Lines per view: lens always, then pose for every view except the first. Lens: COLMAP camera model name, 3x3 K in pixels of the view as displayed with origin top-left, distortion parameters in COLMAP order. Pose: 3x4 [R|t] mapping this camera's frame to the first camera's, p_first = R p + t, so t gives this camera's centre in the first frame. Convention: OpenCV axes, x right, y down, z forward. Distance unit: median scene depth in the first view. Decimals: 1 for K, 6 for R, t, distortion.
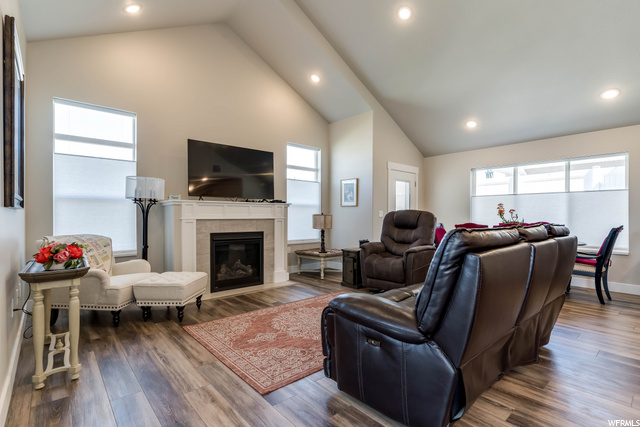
lens RADIAL K [[306.9, 0, 320.0], [0, 306.9, 213.5], [0, 0, 1]] dist [0.001690, 0.000456]
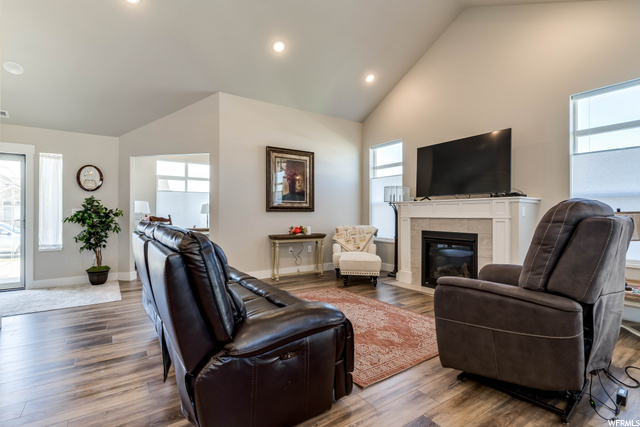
lens RADIAL K [[306.9, 0, 320.0], [0, 306.9, 213.5], [0, 0, 1]] dist [0.001690, 0.000456]
pose [[-0.119709, -0.005025, -0.992796, 0.699277], [0.006856, 0.999959, -0.005888, 0.007247], [0.992785, -0.007511, -0.119669, 0.711566]]
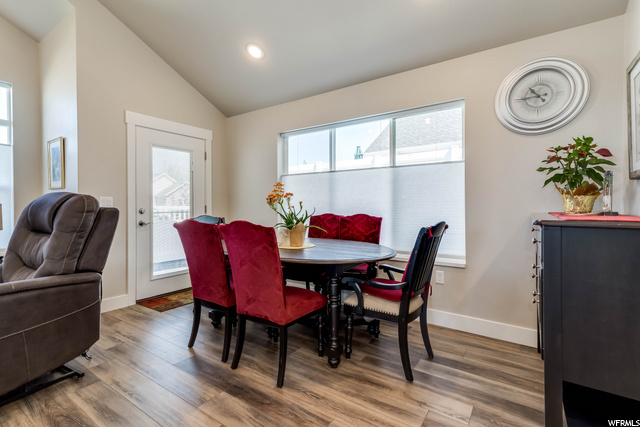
lens RADIAL K [[303.7, 0, 319.5], [0, 303.7, 202.0], [0, 0, 1]] dist [0.000158, 0.000070]
pose [[0.971119, -0.003352, 0.238572, 0.527894], [0.004723, 0.999975, -0.005175, 0.006429], [-0.238549, 0.006152, 0.971111, 0.440395]]
